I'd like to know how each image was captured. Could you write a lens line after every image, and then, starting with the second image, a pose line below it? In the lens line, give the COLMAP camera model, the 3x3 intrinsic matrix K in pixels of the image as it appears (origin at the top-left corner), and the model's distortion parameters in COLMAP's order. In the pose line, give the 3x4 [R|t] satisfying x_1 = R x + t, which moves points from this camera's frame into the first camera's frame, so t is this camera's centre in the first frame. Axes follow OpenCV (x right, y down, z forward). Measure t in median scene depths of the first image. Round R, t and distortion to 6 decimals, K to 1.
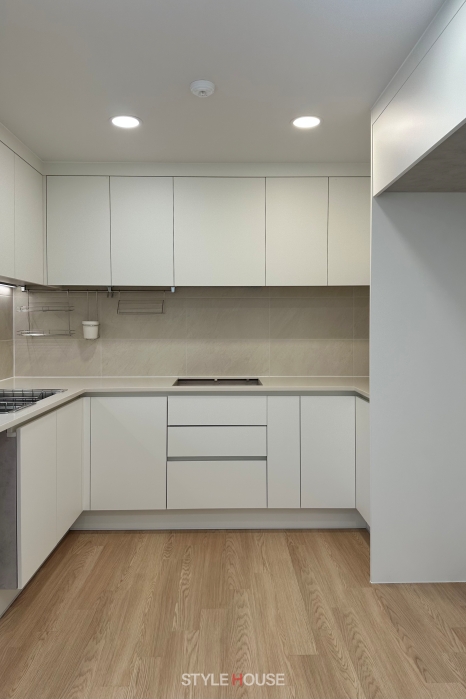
lens RADIAL K [[485.6, 0, 244.8], [0, 485.6, 326.4], [0, 0, 1]] dist [0.021109, -0.044381]
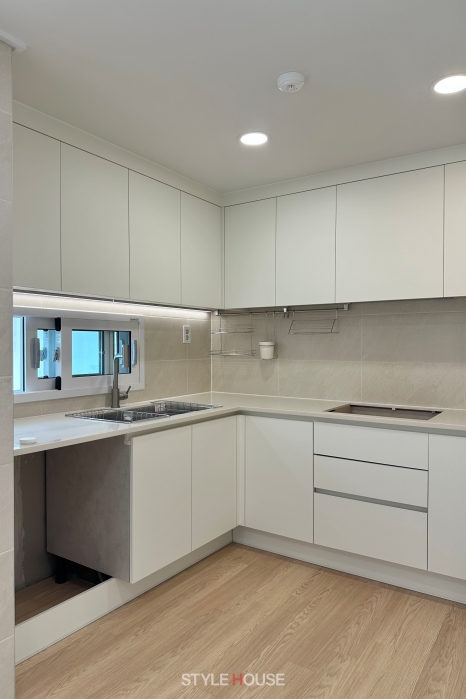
lens RADIAL K [[485.6, 0, 230.2], [0, 485.6, 344.5], [0, 0, 1]] dist [0.021109, -0.044381]
pose [[0.824436, 0.001523, -0.565953, 0.235265], [-0.003656, 0.999990, -0.002636, -0.001854], [0.565943, 0.004243, 0.824433, 0.138829]]
